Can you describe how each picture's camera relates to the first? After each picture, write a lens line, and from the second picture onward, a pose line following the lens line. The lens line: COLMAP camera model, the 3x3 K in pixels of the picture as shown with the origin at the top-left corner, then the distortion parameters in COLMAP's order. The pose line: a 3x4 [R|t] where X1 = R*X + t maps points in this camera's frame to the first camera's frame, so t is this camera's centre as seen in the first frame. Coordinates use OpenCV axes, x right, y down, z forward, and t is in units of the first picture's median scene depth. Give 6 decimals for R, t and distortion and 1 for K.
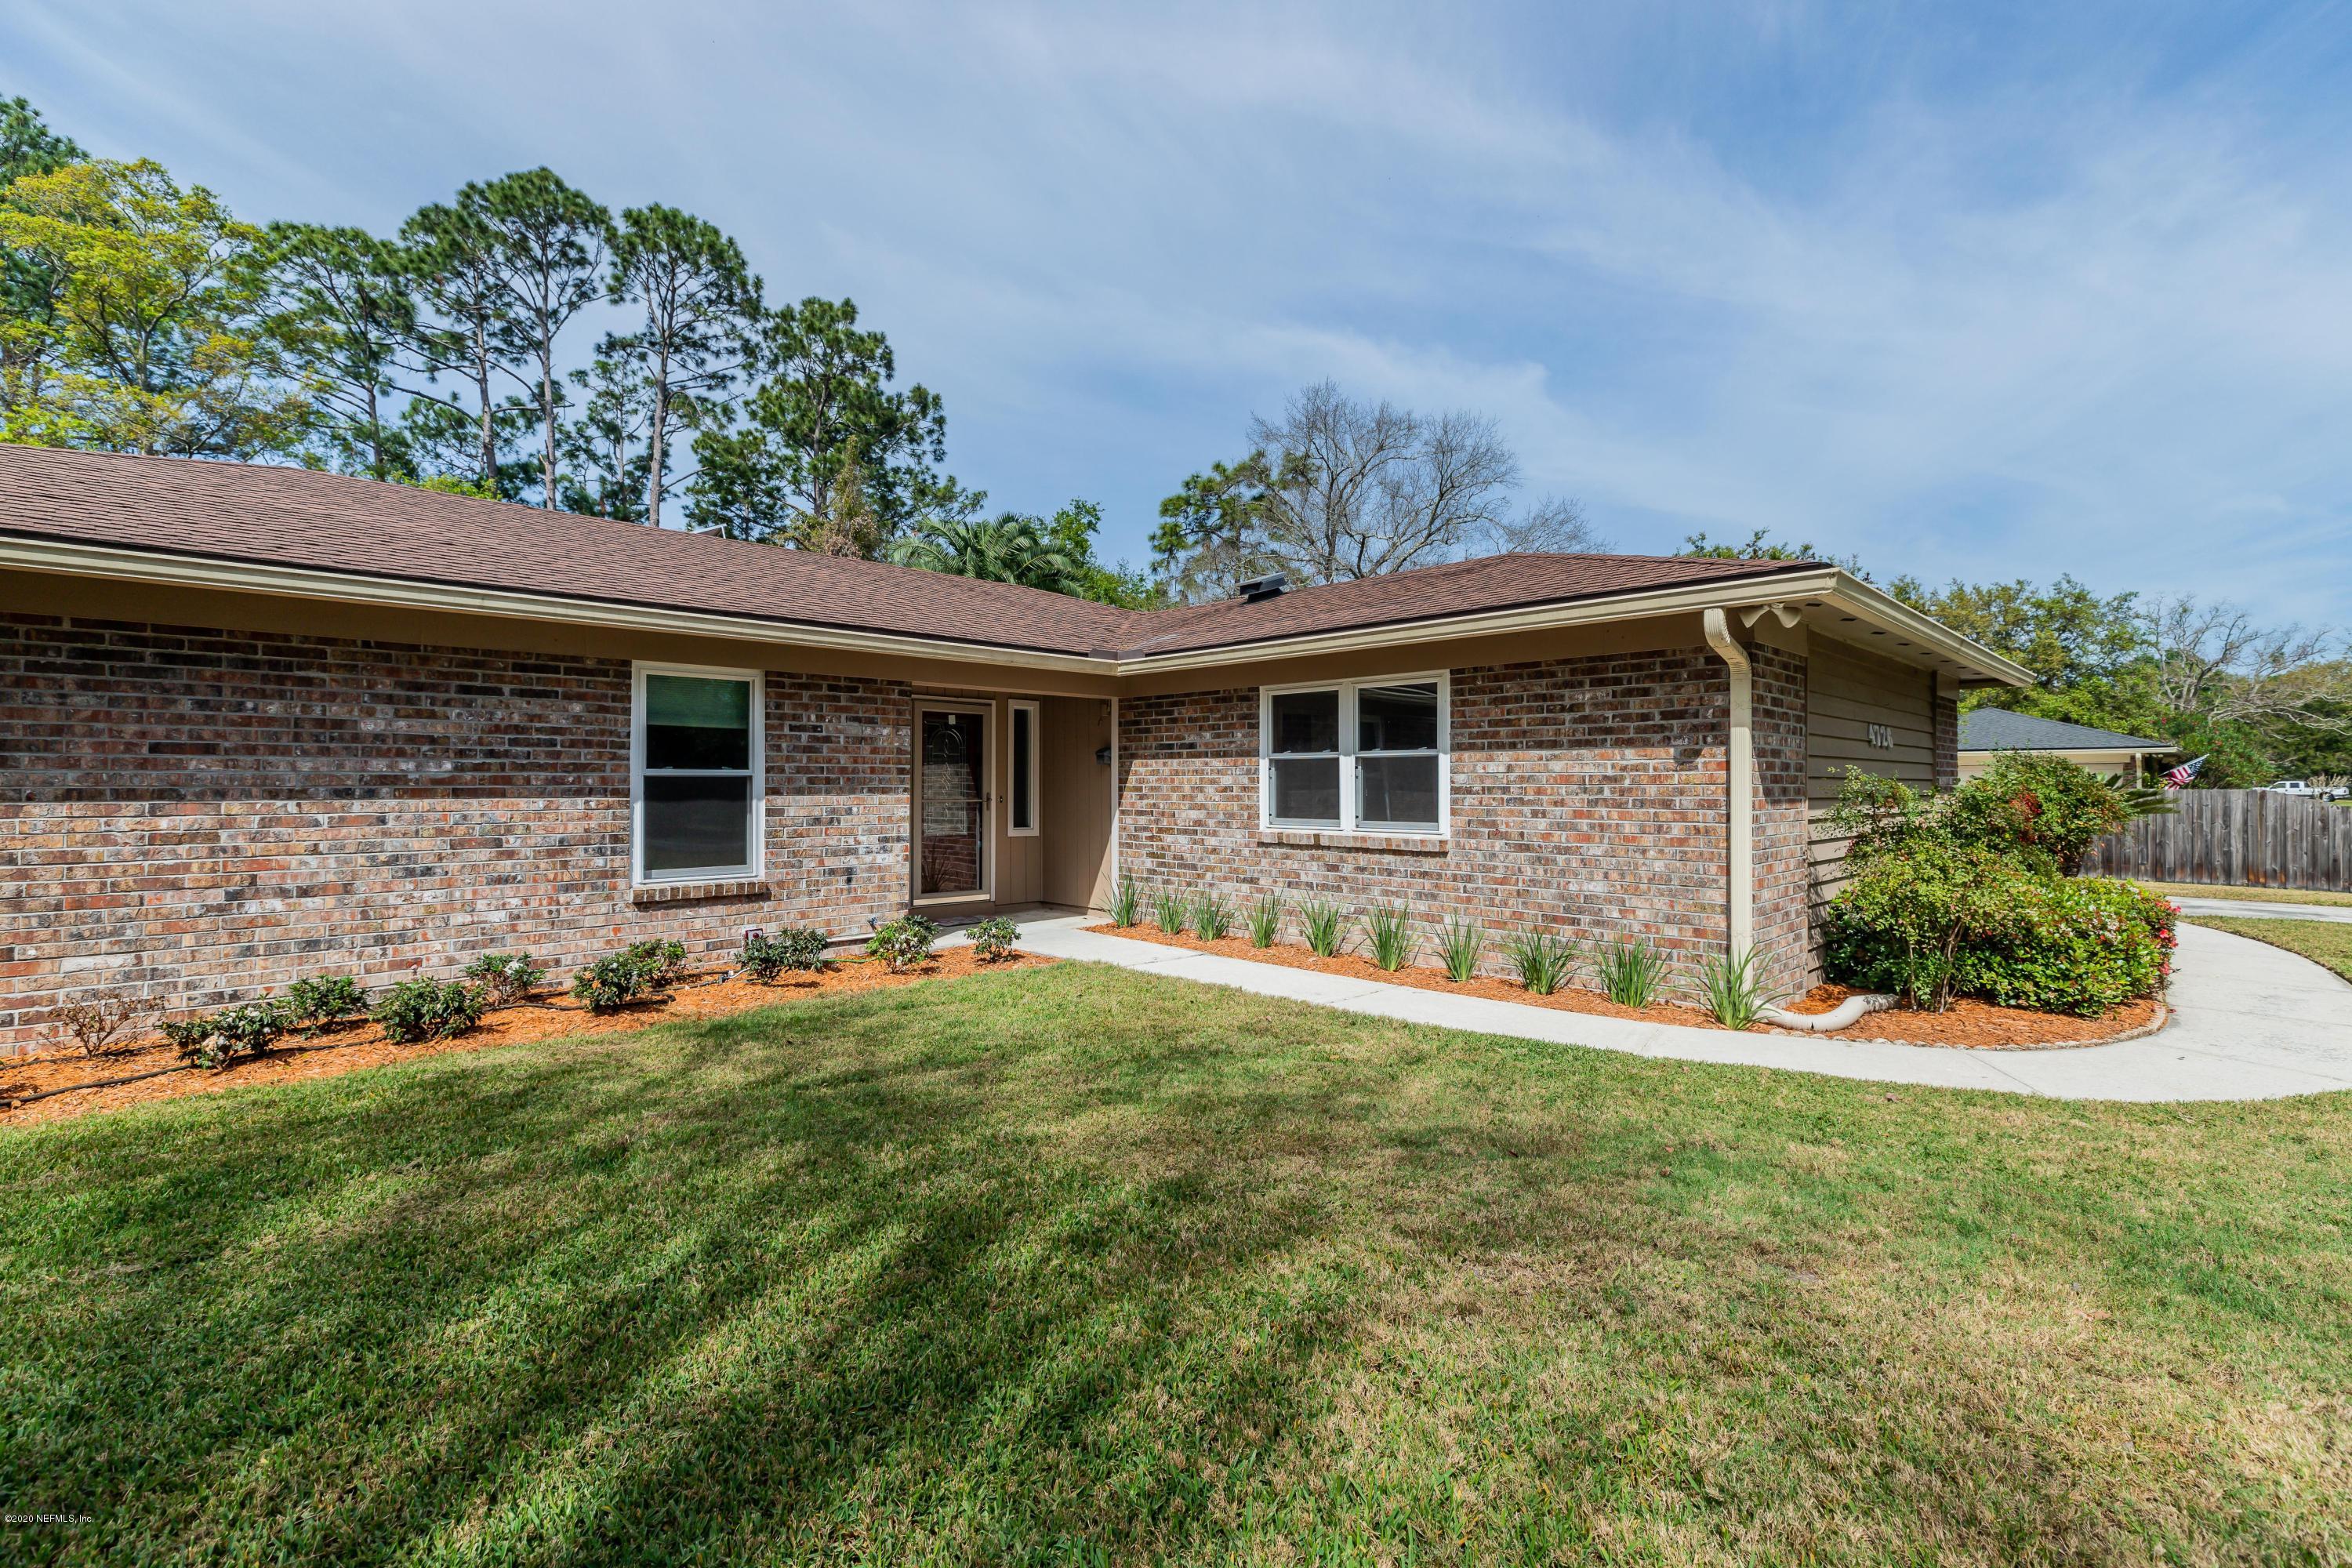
lens RADIAL K [[1053.8, 0, 1181.8], [0, 1053.8, 780.2], [0, 0, 1]] dist [0.003379, -0.000557]
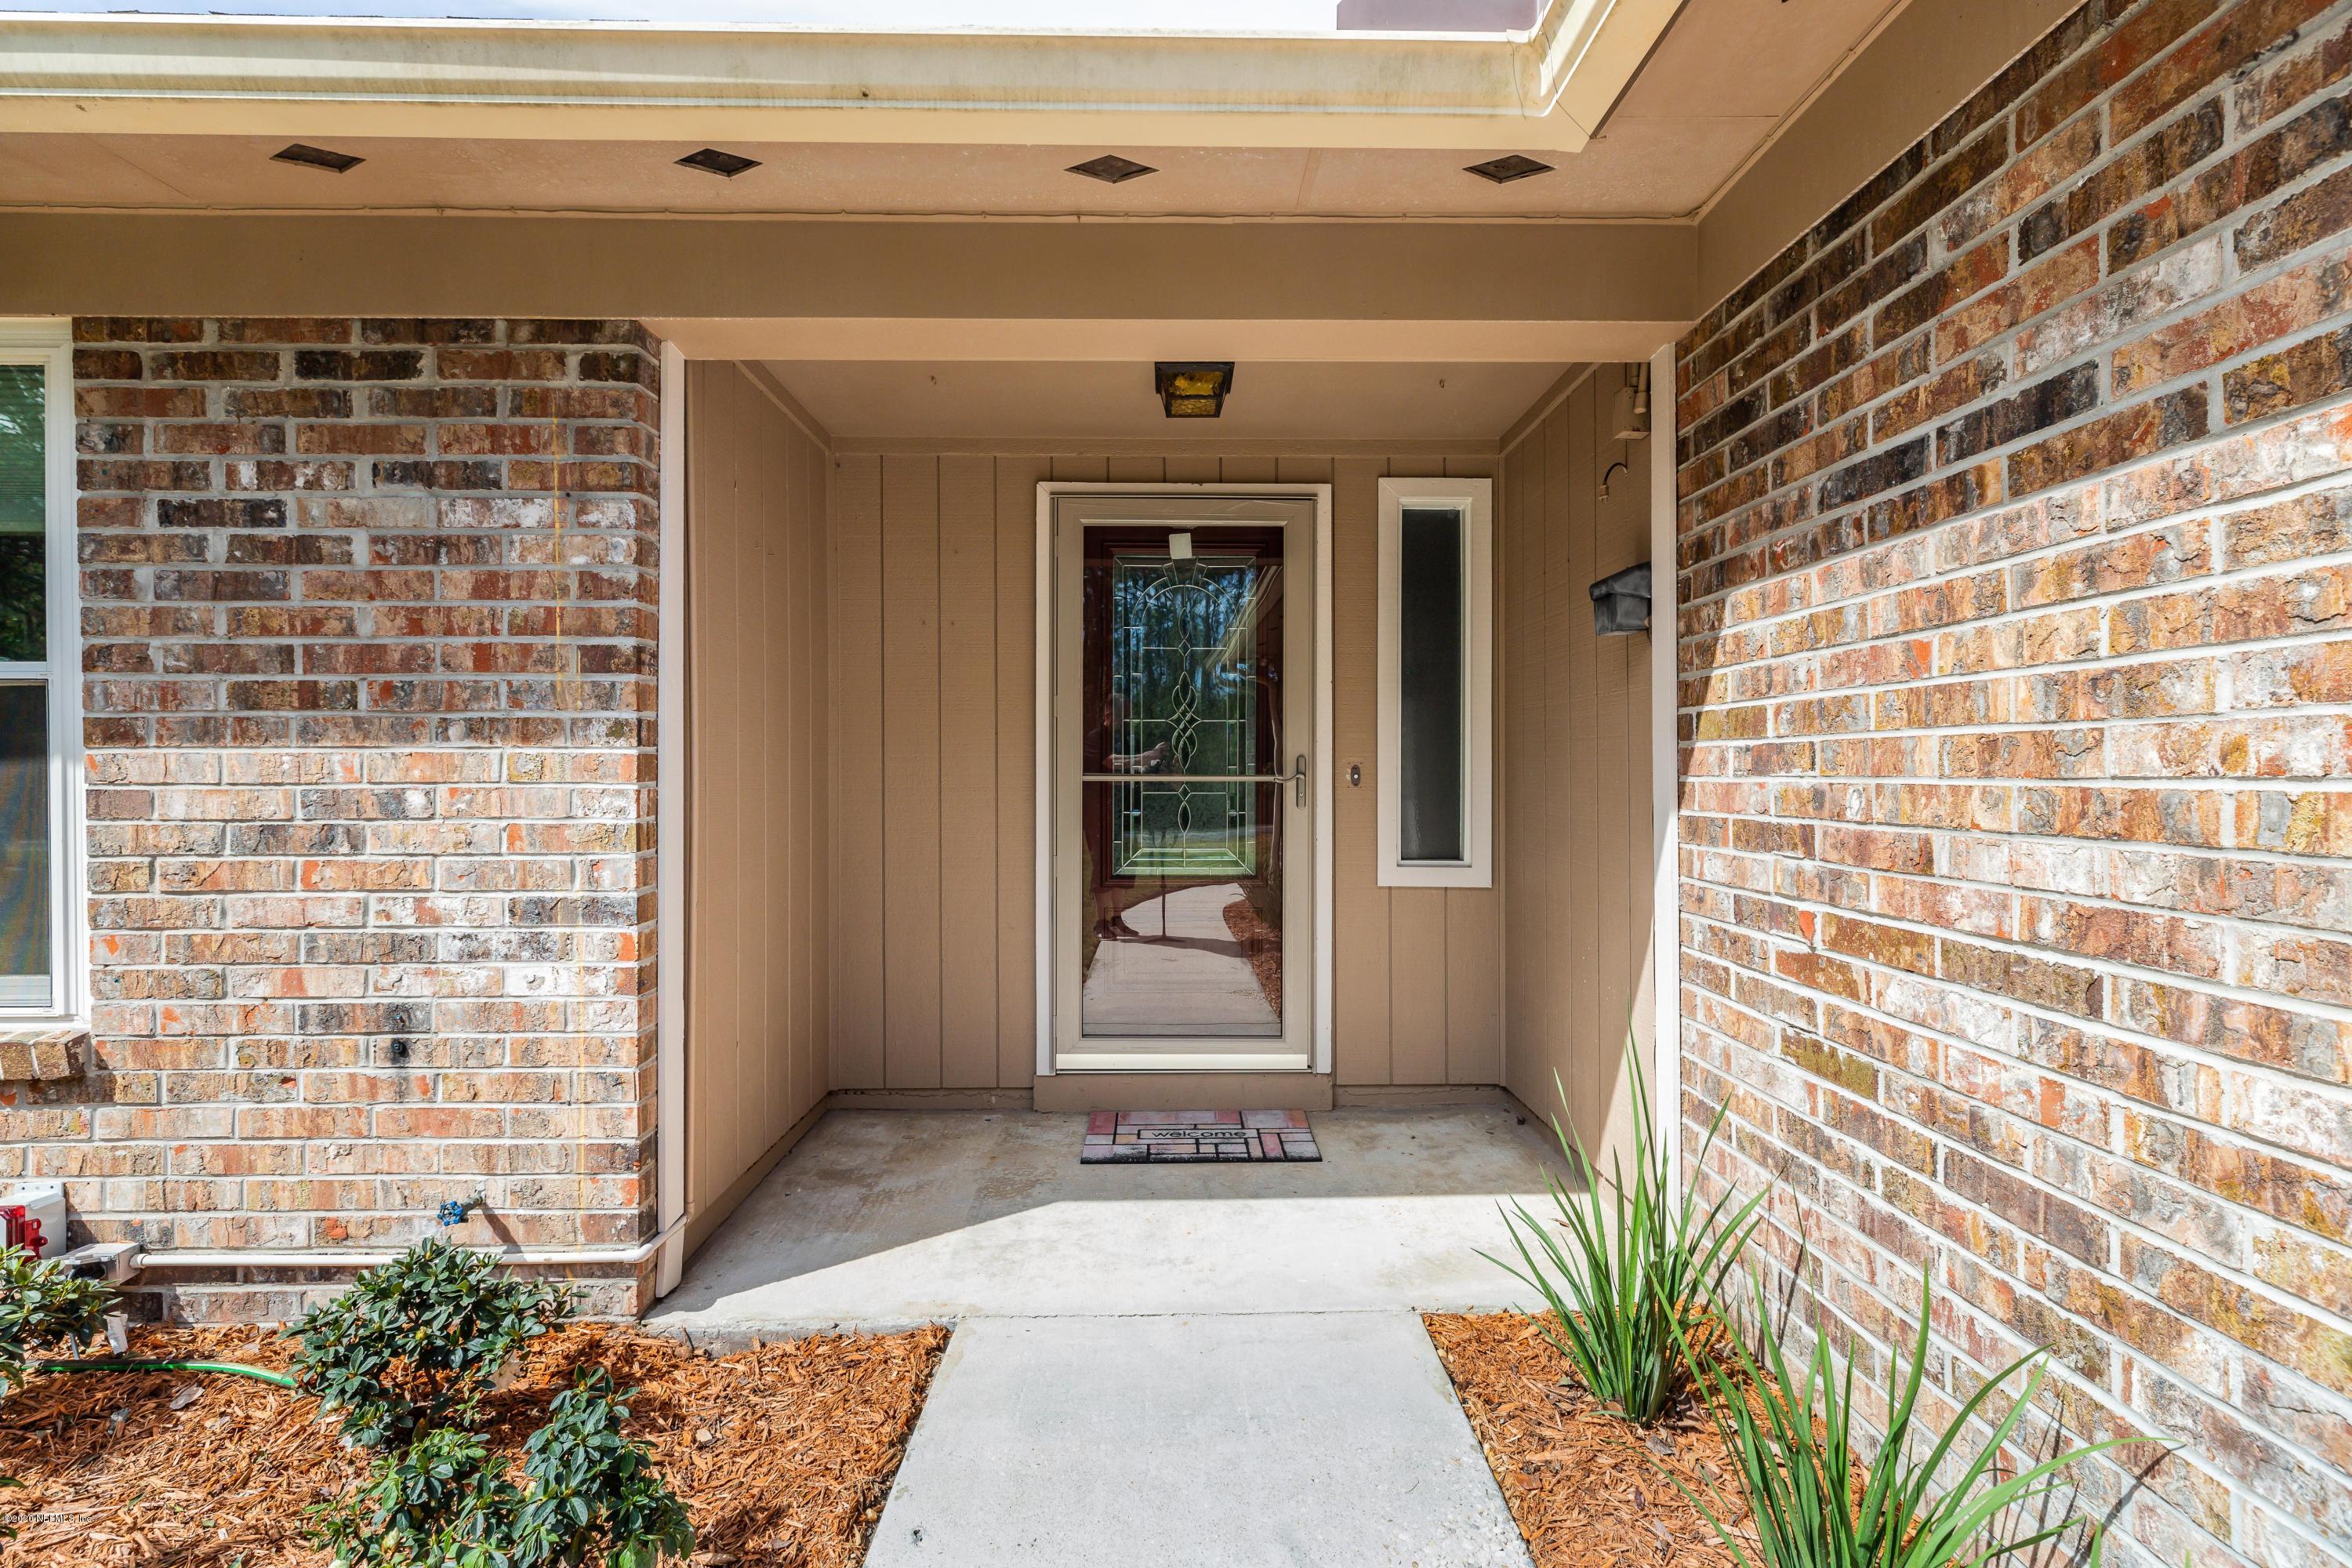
lens RADIAL K [[1053.8, 0, 1166.1], [0, 1053.8, 776.6], [0, 0, 1]] dist [0.003379, -0.000557]
pose [[0.721785, 0.000768, -0.692117, 0.021994], [0.004709, 0.999971, 0.006020, 0.018115], [0.692101, -0.007604, 0.721760, 0.798029]]
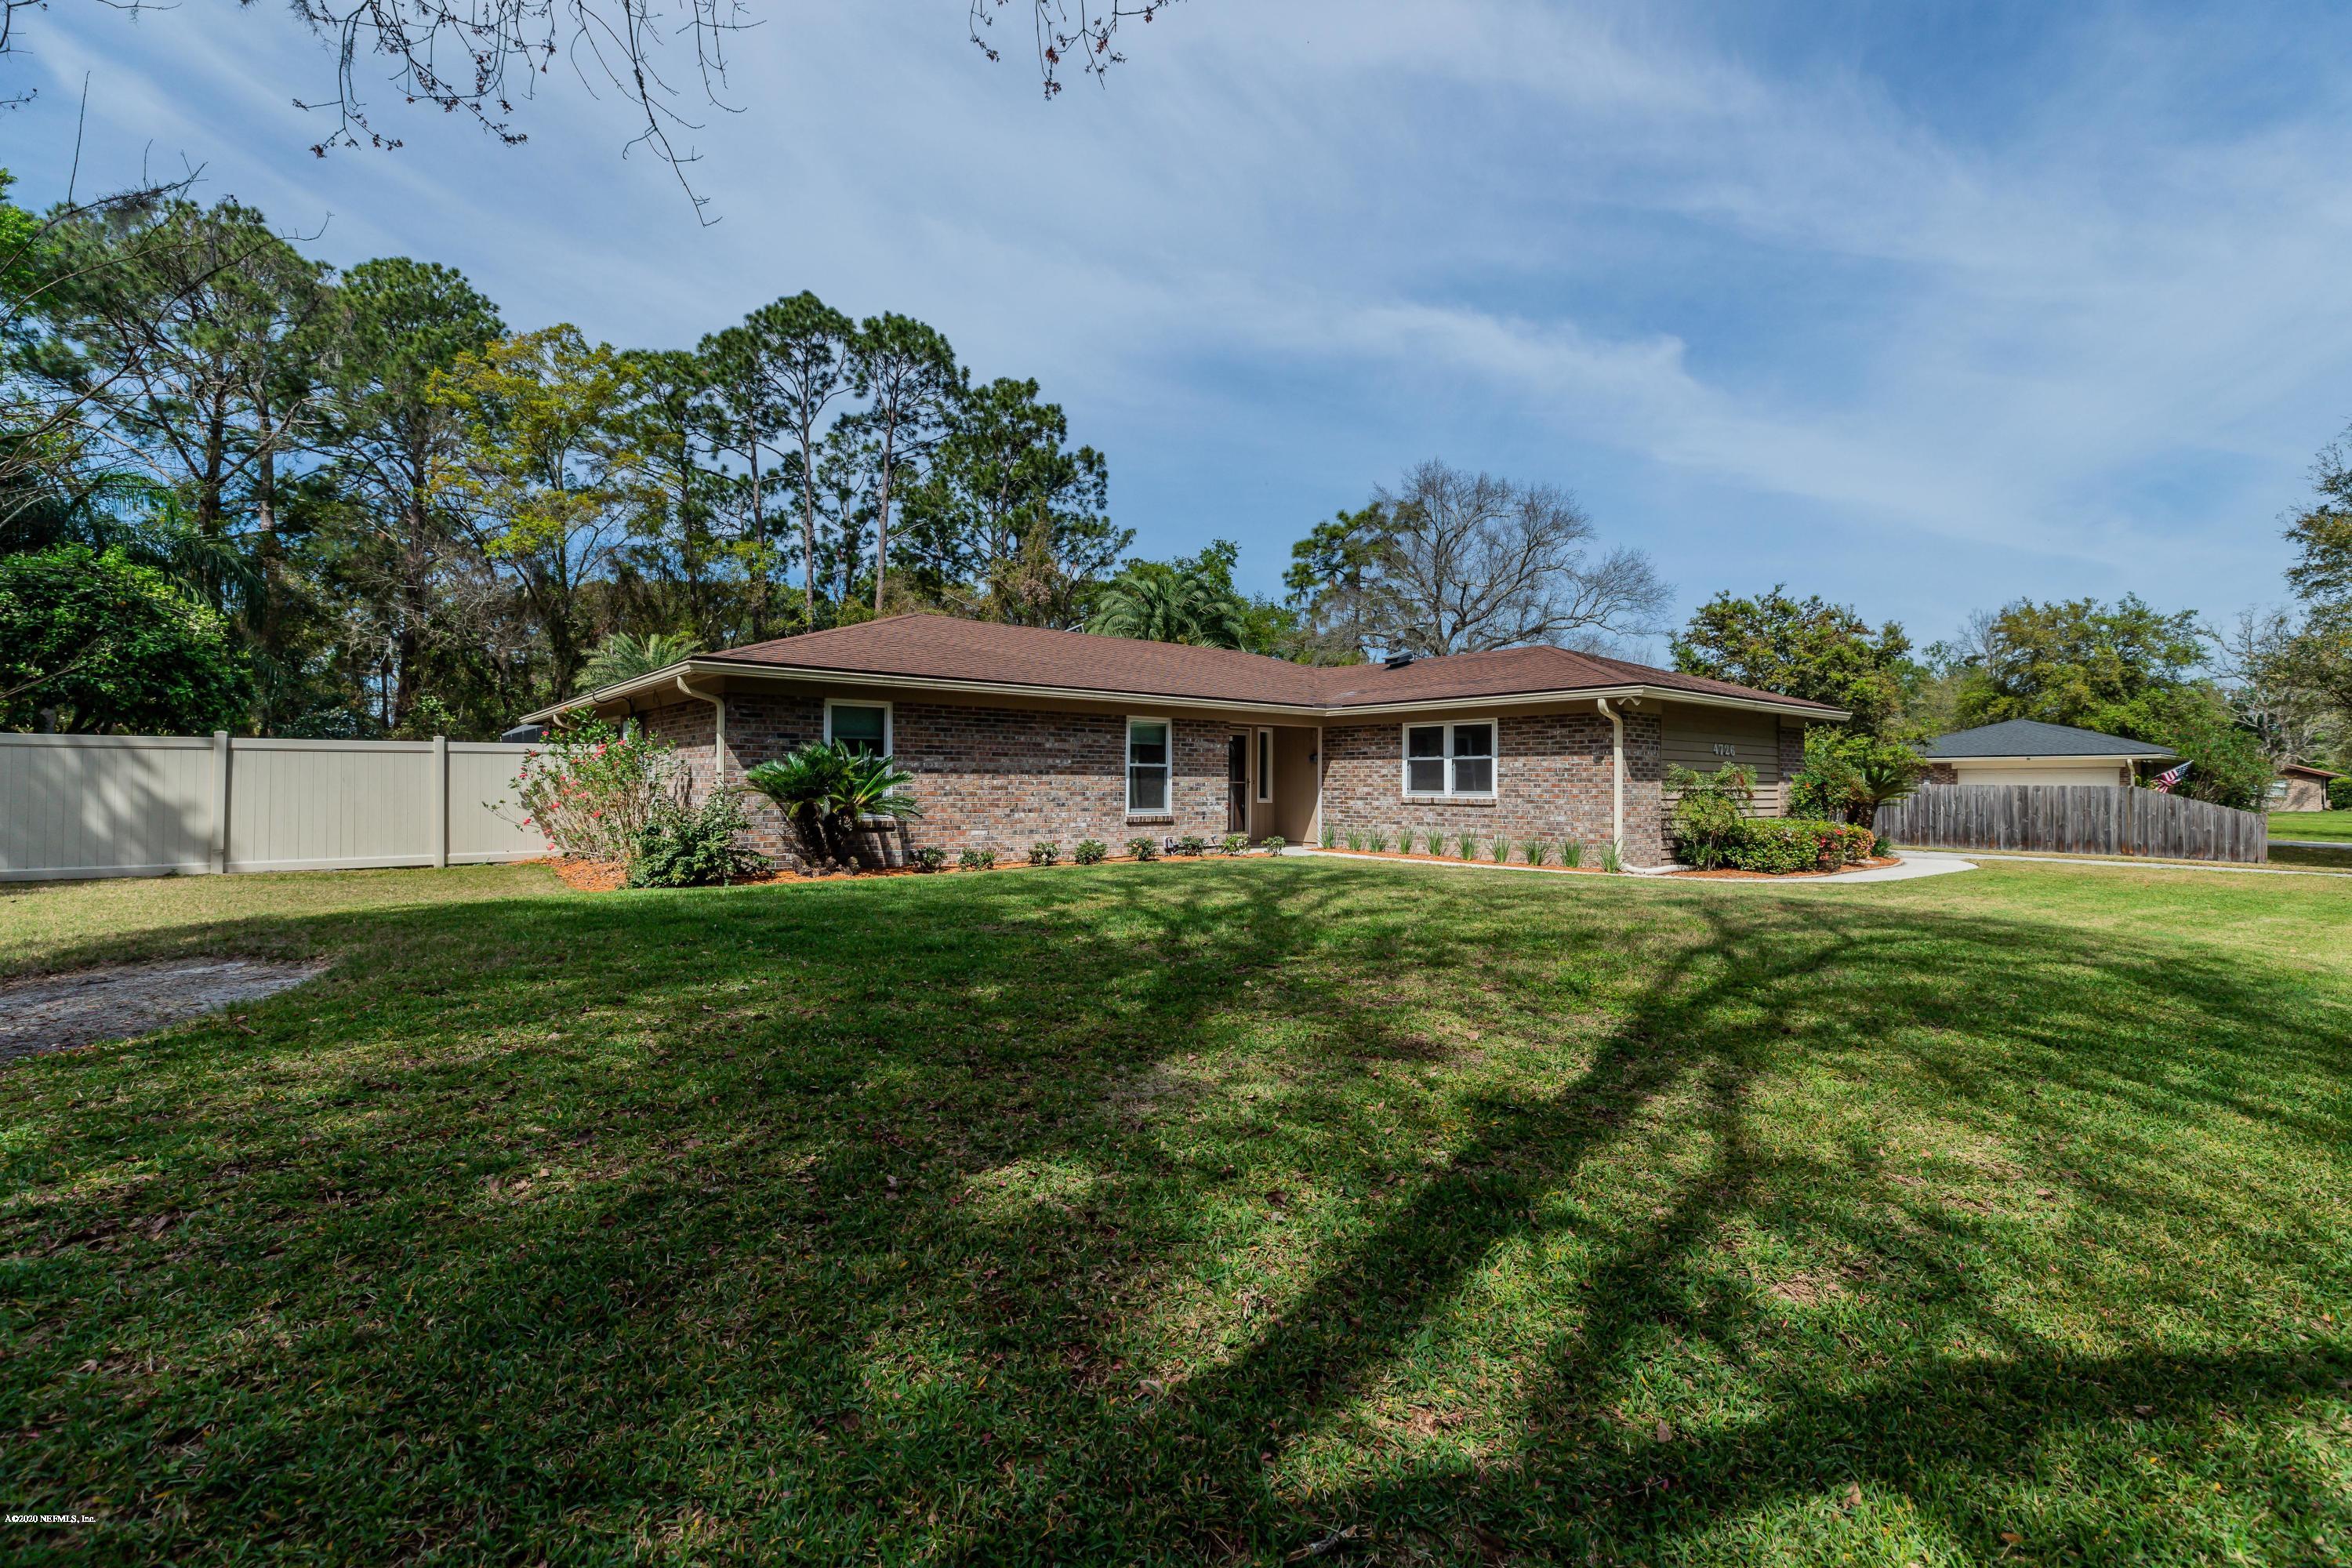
lens RADIAL K [[1053.8, 0, 1187.0], [0, 1053.8, 779.9], [0, 0, 1]] dist [0.003379, -0.000557]
pose [[0.995810, 0.005578, -0.091276, -0.134973], [-0.005767, 0.999982, -0.001805, 0.020777], [0.091264, 0.002324, 0.995824, -0.913436]]
